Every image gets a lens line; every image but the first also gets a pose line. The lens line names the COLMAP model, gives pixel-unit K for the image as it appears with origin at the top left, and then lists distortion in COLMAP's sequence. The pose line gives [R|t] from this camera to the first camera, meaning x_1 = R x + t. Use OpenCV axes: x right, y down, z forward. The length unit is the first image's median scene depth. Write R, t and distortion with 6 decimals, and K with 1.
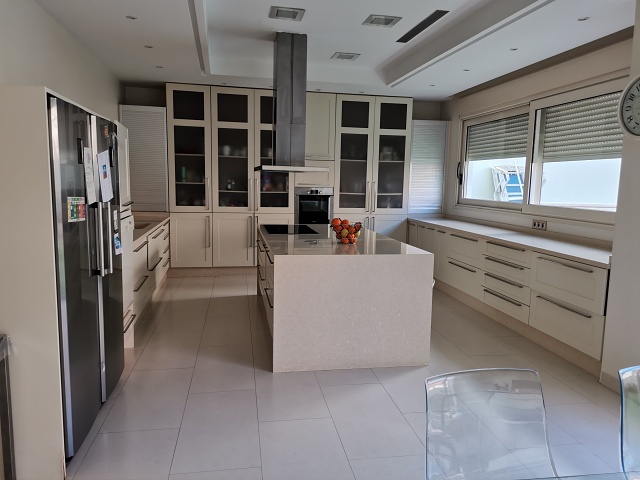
lens RADIAL K [[477.7, 0, 316.0], [0, 477.7, 238.4], [0, 0, 1]] dist [0.099485, -0.150494]
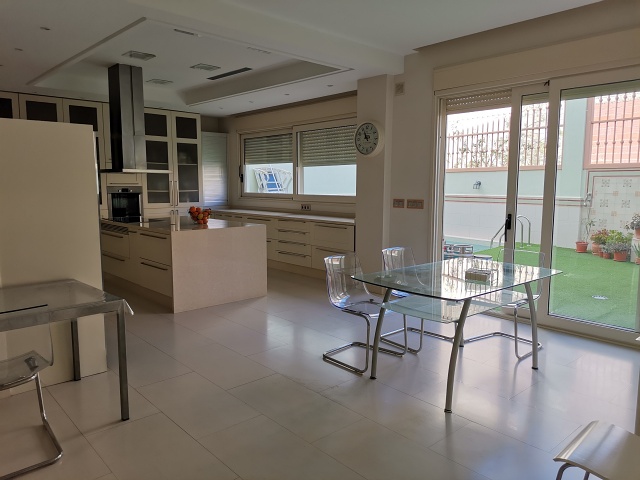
lens RADIAL K [[477.7, 0, 316.0], [0, 477.7, 238.4], [0, 0, 1]] dist [0.099485, -0.150494]
pose [[0.842547, -0.080140, 0.532627, -0.244904], [0.081217, 0.996465, 0.021455, 0.030185], [-0.532464, 0.025181, 0.846078, -0.223579]]
